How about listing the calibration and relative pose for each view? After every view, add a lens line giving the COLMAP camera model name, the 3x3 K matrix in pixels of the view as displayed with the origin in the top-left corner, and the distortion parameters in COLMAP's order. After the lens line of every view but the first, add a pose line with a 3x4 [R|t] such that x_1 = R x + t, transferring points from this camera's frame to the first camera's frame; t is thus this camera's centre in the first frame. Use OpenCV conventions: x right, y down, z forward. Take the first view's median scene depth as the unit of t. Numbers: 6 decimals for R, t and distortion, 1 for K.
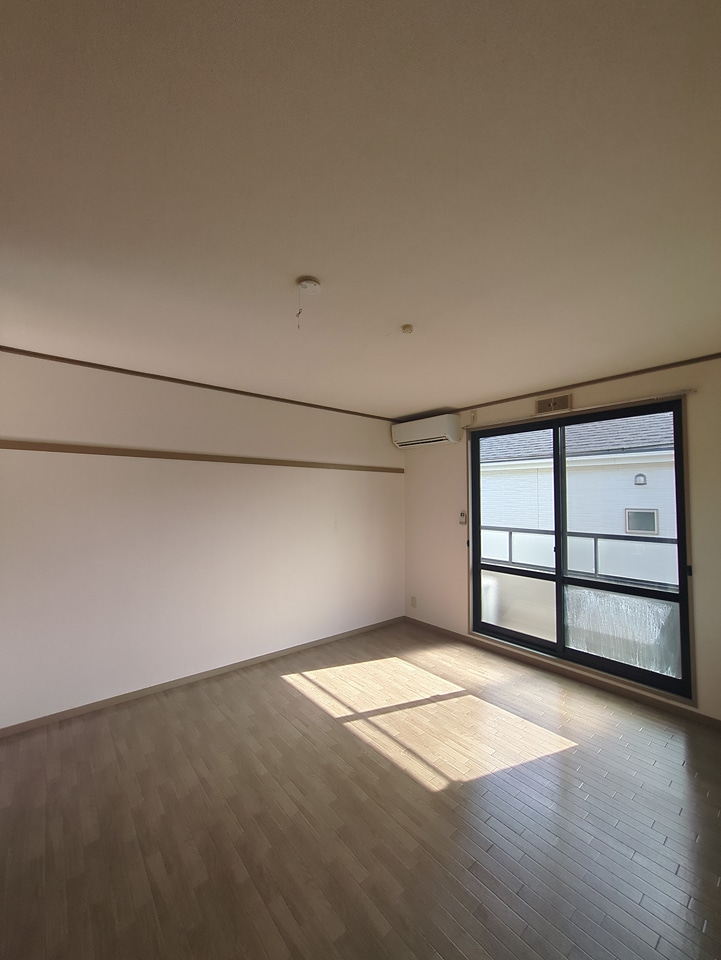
lens RADIAL K [[388.6, 0, 362.0], [0, 388.6, 485.2], [0, 0, 1]] dist [-0.001533, -0.000198]
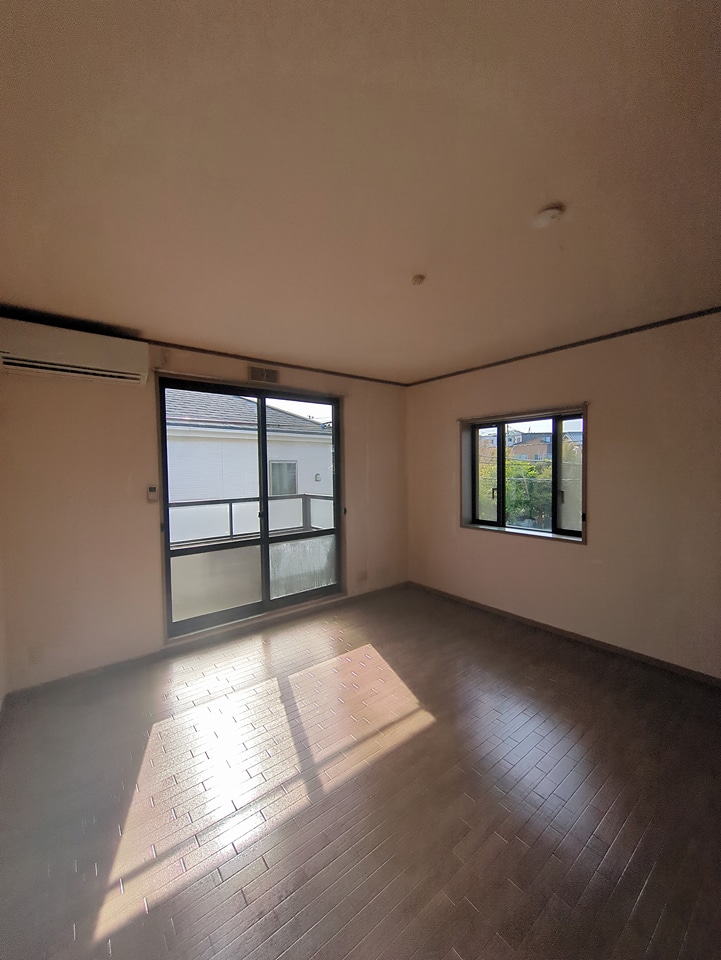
lens RADIAL K [[417.9, 0, 303.9], [0, 417.9, 489.5], [0, 0, 1]] dist [0.000667, 0.000177]
pose [[0.019517, -0.051931, 0.998460, -0.667950], [-0.014689, 0.998527, 0.052222, 0.039059], [-0.999702, -0.015686, 0.018726, 0.911136]]
